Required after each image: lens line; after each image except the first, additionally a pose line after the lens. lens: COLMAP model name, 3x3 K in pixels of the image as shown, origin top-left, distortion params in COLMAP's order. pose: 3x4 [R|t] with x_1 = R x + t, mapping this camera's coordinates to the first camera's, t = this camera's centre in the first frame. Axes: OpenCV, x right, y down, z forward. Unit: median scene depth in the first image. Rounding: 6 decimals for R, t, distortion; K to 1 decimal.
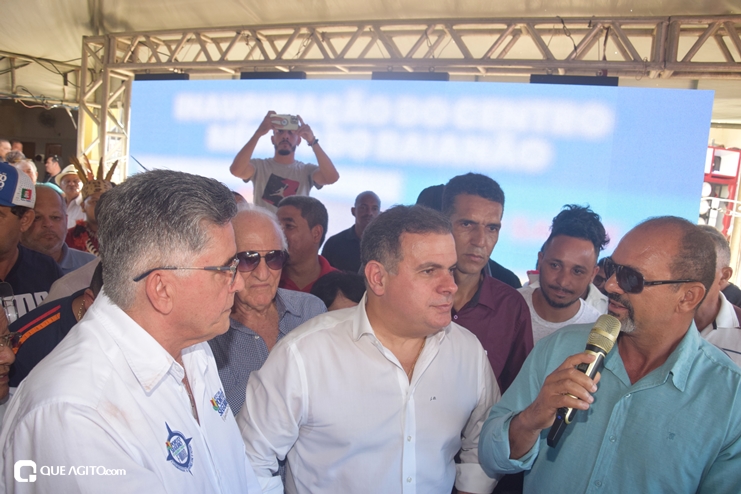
lens RADIAL K [[580.0, 0, 373.2], [0, 580.0, 251.2], [0, 0, 1]] dist [-0.164833, 0.128995]
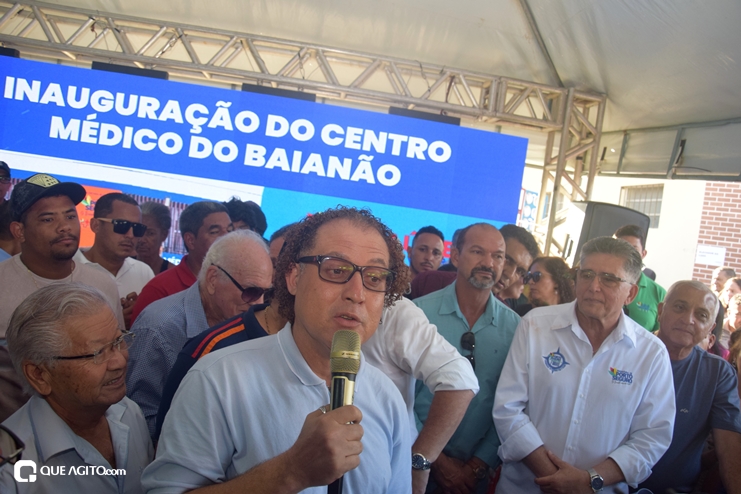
lens RADIAL K [[577.7, 0, 374.5], [0, 577.7, 249.7], [0, 0, 1]] dist [-0.165758, 0.130946]
pose [[0.894216, 0.024096, 0.446986, -0.247001], [-0.023392, 0.999701, -0.007095, -0.011269], [-0.447024, -0.004111, 0.894513, -0.024496]]
